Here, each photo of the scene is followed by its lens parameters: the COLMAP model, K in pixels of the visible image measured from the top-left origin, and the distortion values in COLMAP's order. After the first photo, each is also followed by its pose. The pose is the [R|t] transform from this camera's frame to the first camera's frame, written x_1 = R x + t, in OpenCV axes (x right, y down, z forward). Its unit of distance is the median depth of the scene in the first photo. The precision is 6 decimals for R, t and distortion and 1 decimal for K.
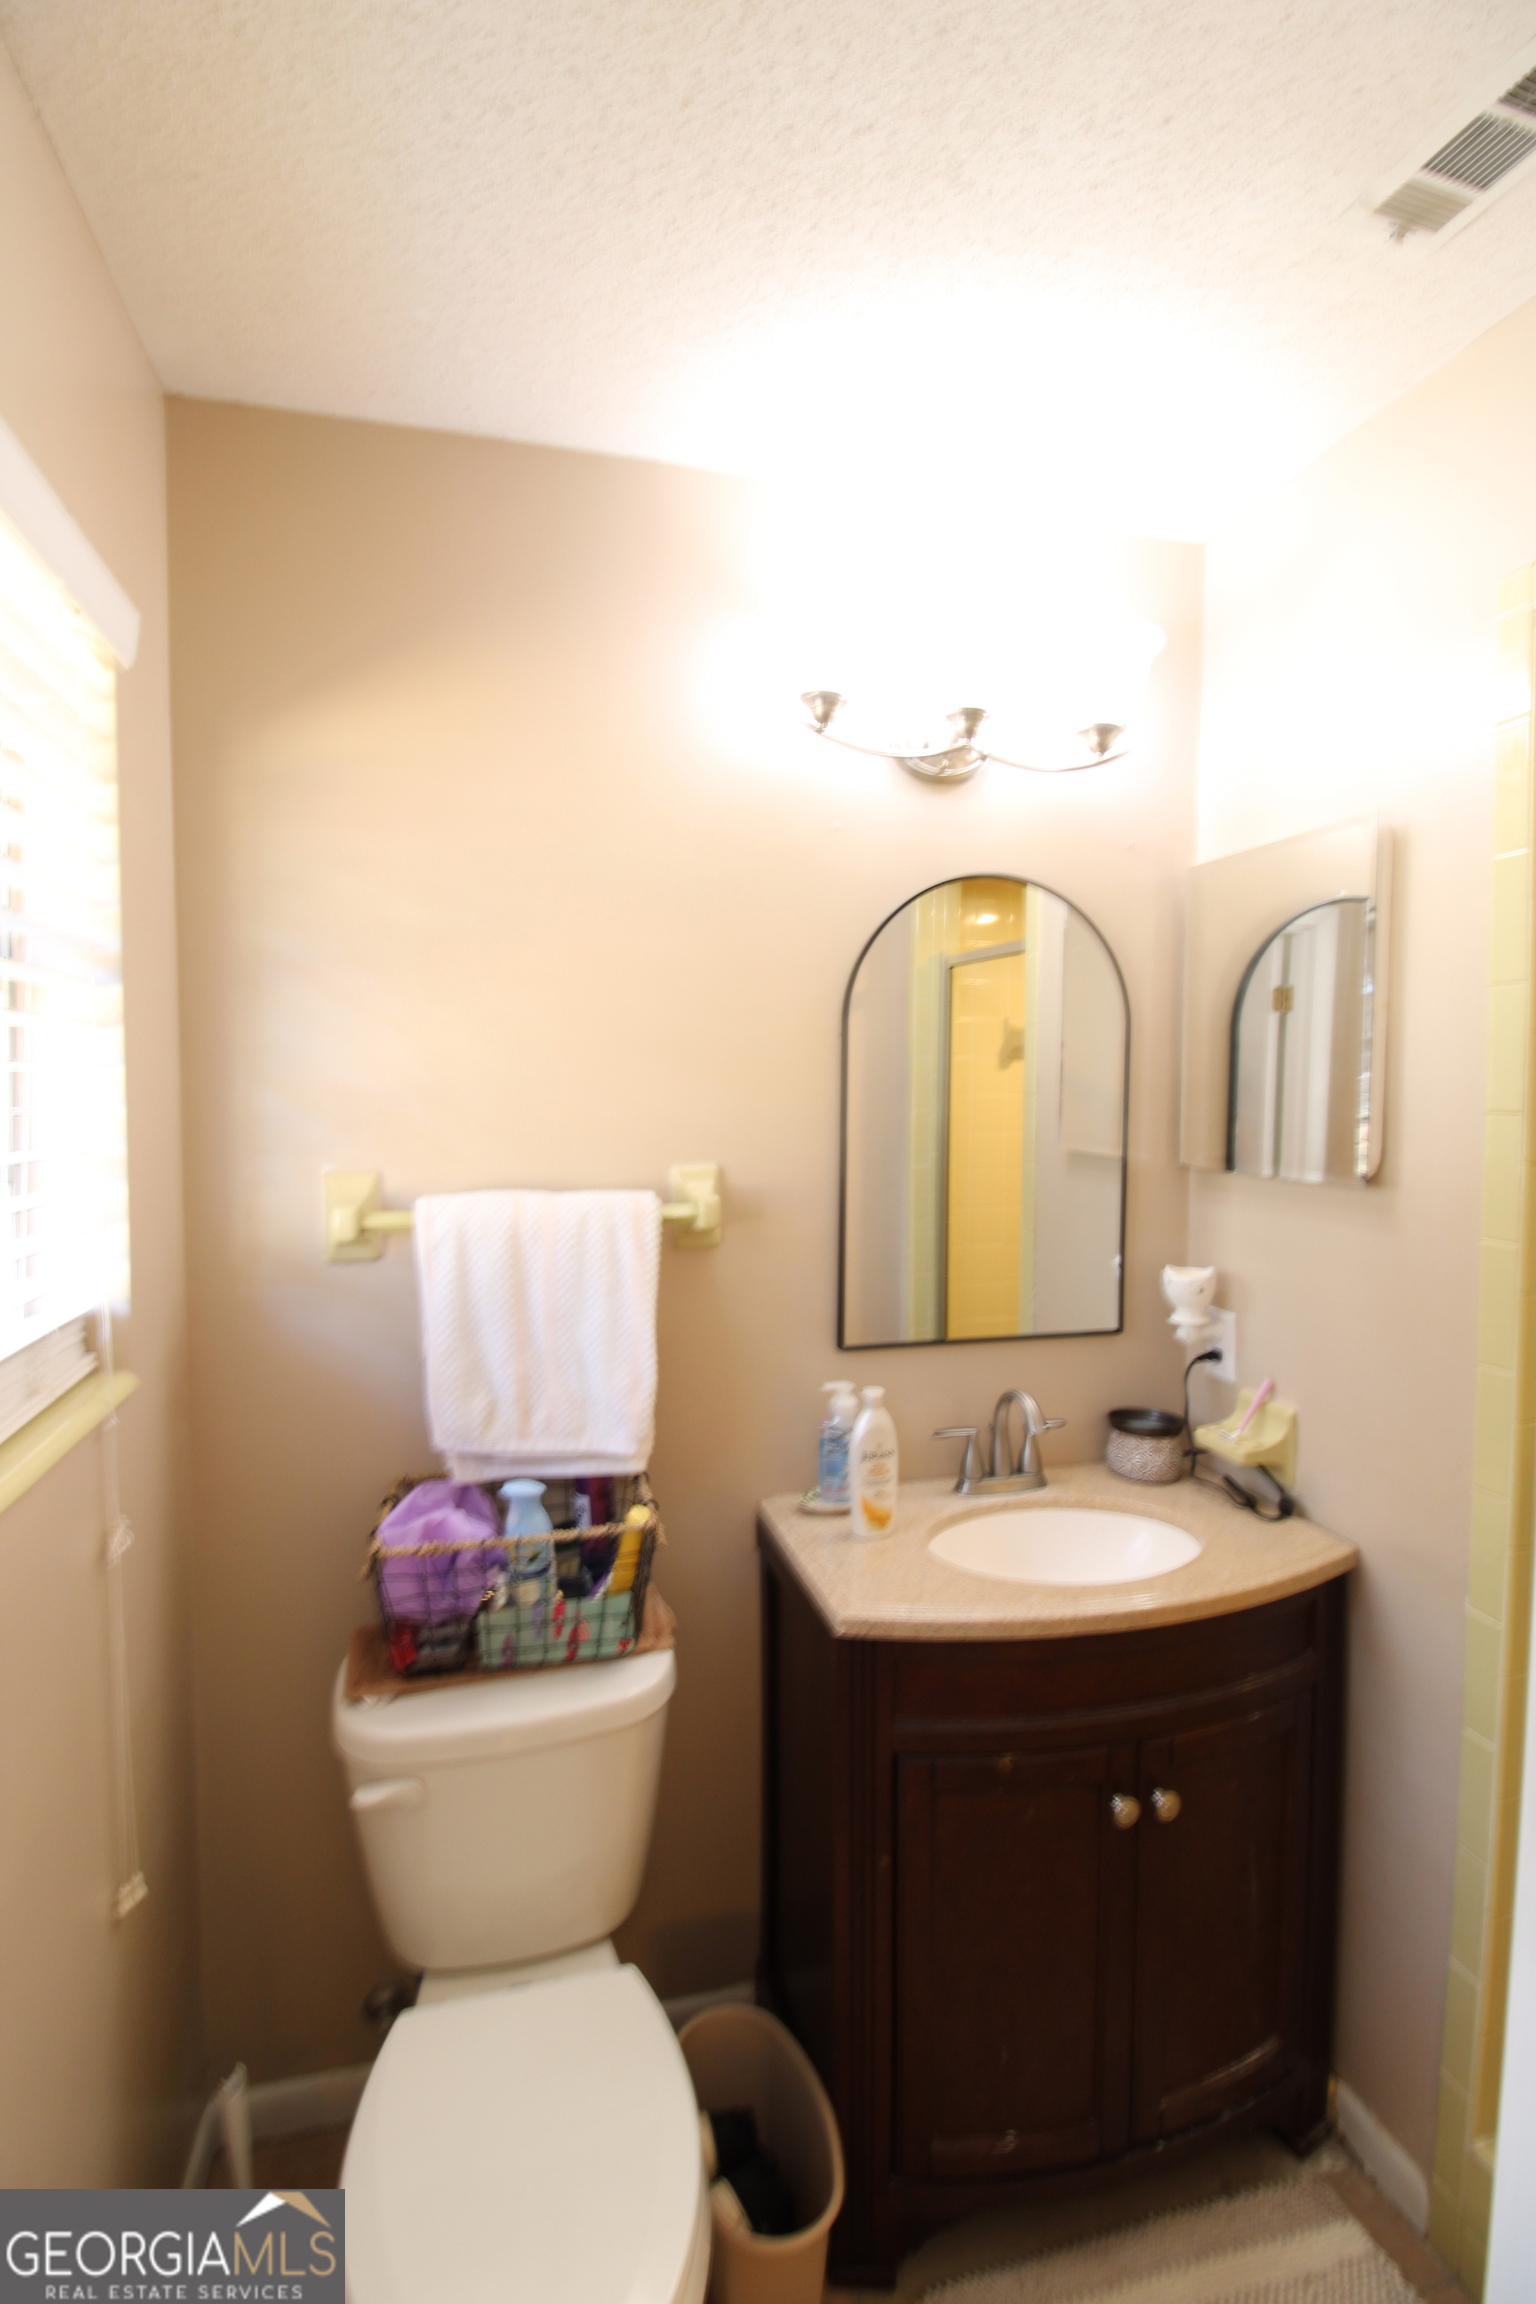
lens RADIAL K [[1076.7, 0, 767.5], [0, 1076.7, 1140.4], [0, 0, 1]] dist [0.002136, -0.011654]
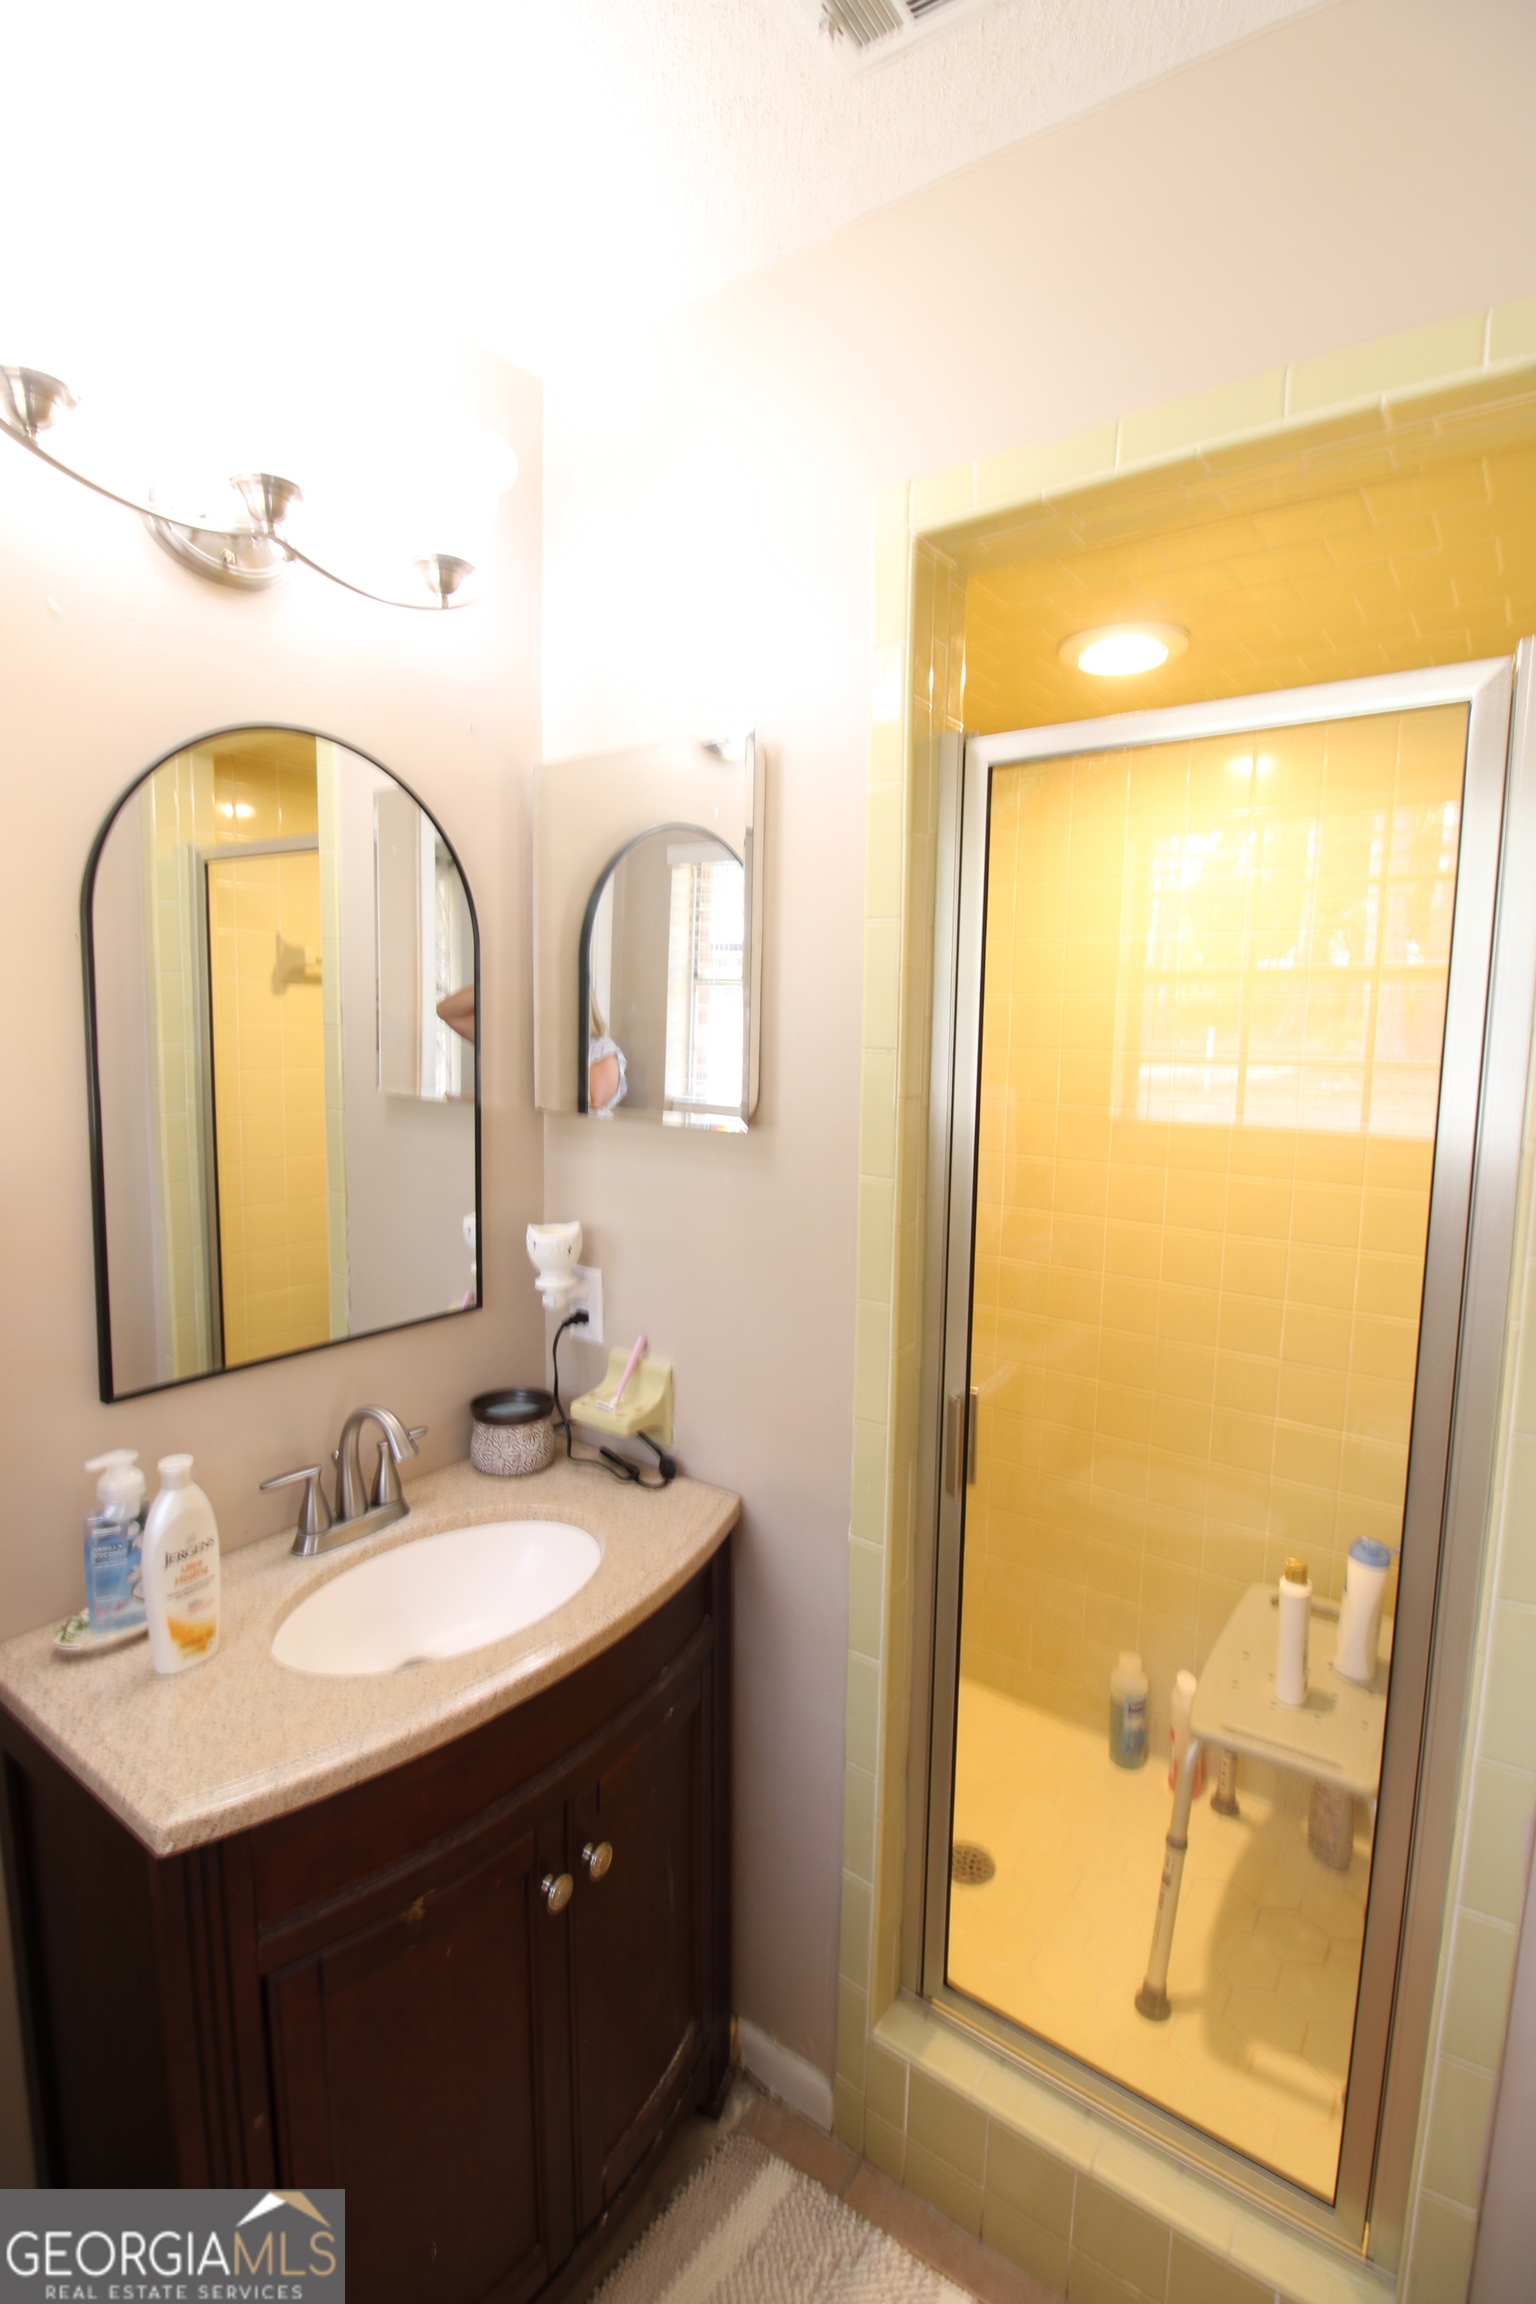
lens RADIAL K [[1076.7, 0, 767.5], [0, 1076.7, 1140.4], [0, 0, 1]] dist [0.002136, -0.011654]
pose [[0.780546, -0.059895, 0.622222, -0.019560], [0.019376, 0.997239, 0.071688, -0.012465], [-0.624798, -0.043900, 0.779551, 0.212887]]
